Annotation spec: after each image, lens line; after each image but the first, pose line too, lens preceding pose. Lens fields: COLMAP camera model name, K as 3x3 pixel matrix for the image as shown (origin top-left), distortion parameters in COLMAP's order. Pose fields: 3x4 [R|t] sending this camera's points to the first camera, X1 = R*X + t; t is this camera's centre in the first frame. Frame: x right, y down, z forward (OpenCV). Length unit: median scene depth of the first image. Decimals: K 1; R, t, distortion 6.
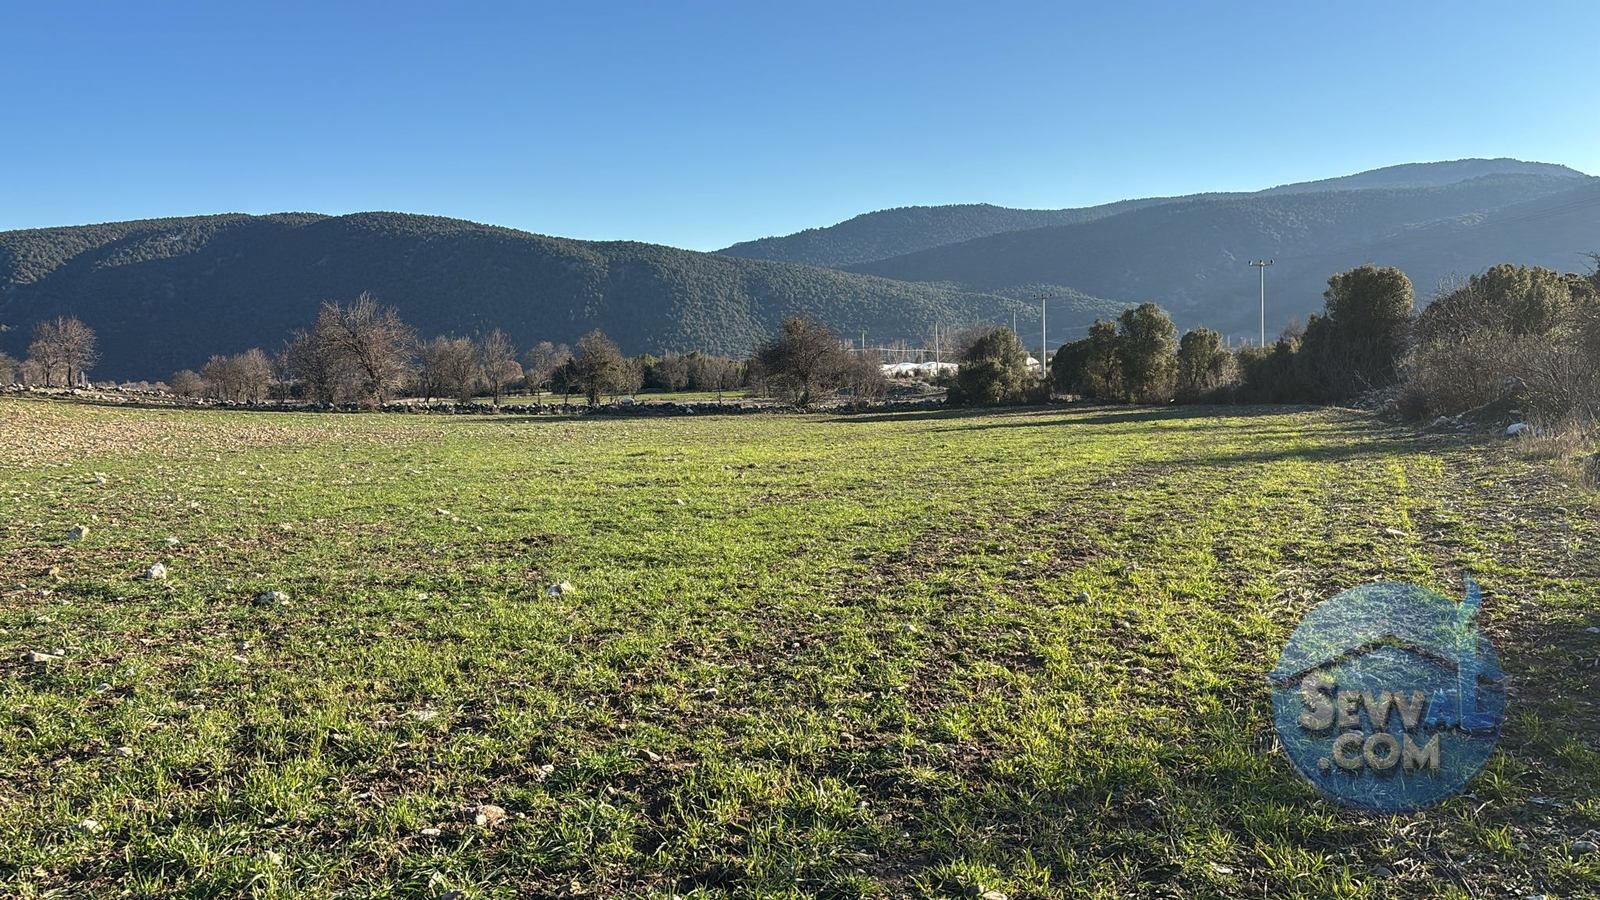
lens RADIAL K [[1284.6, 0, 752.7], [0, 1284.6, 495.1], [0, 0, 1]] dist [0.111460, -0.221551]
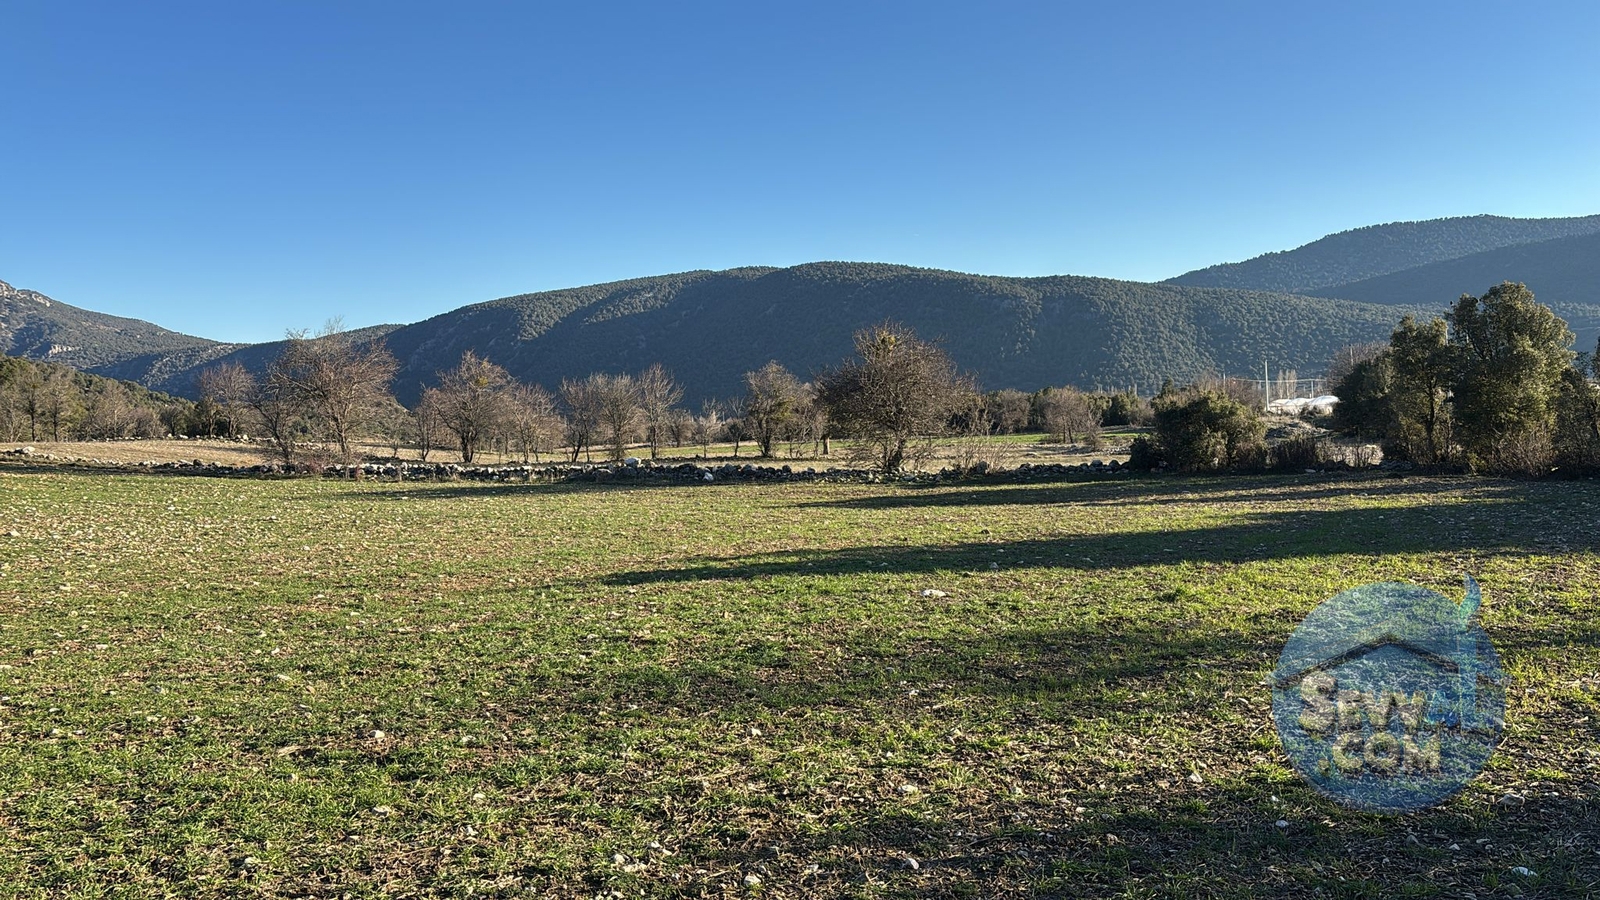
lens RADIAL K [[1256.1, 0, 696.4], [0, 1256.1, 452.7], [0, 0, 1]] dist [-0.011454, -0.008790]
pose [[0.923251, 0.001600, -0.384193, 0.207549], [-0.025012, 0.998120, -0.055952, -0.045285], [0.383381, 0.061267, 0.921556, 0.437824]]
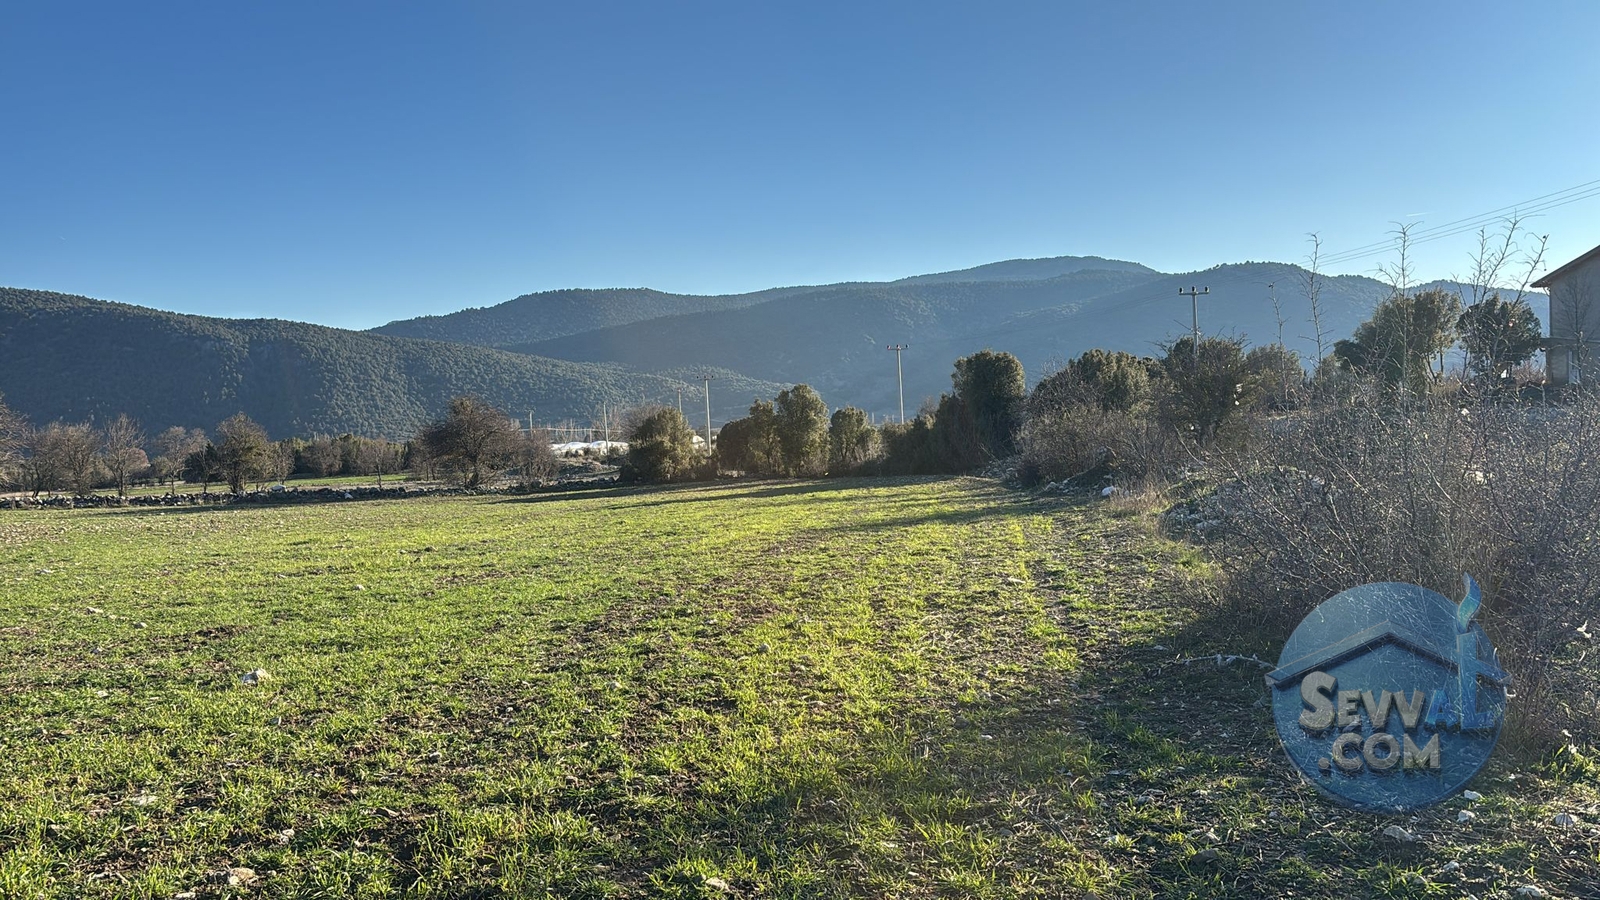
lens RADIAL K [[1292.6, 0, 800.0], [0, 1292.6, 450.0], [0, 0, 1]] dist [0.008617, 0.001769]
pose [[0.957599, -0.019111, 0.287469, -0.004200], [0.046519, 0.994961, -0.088817, 0.001010], [-0.284323, 0.098424, 0.953663, -0.011734]]
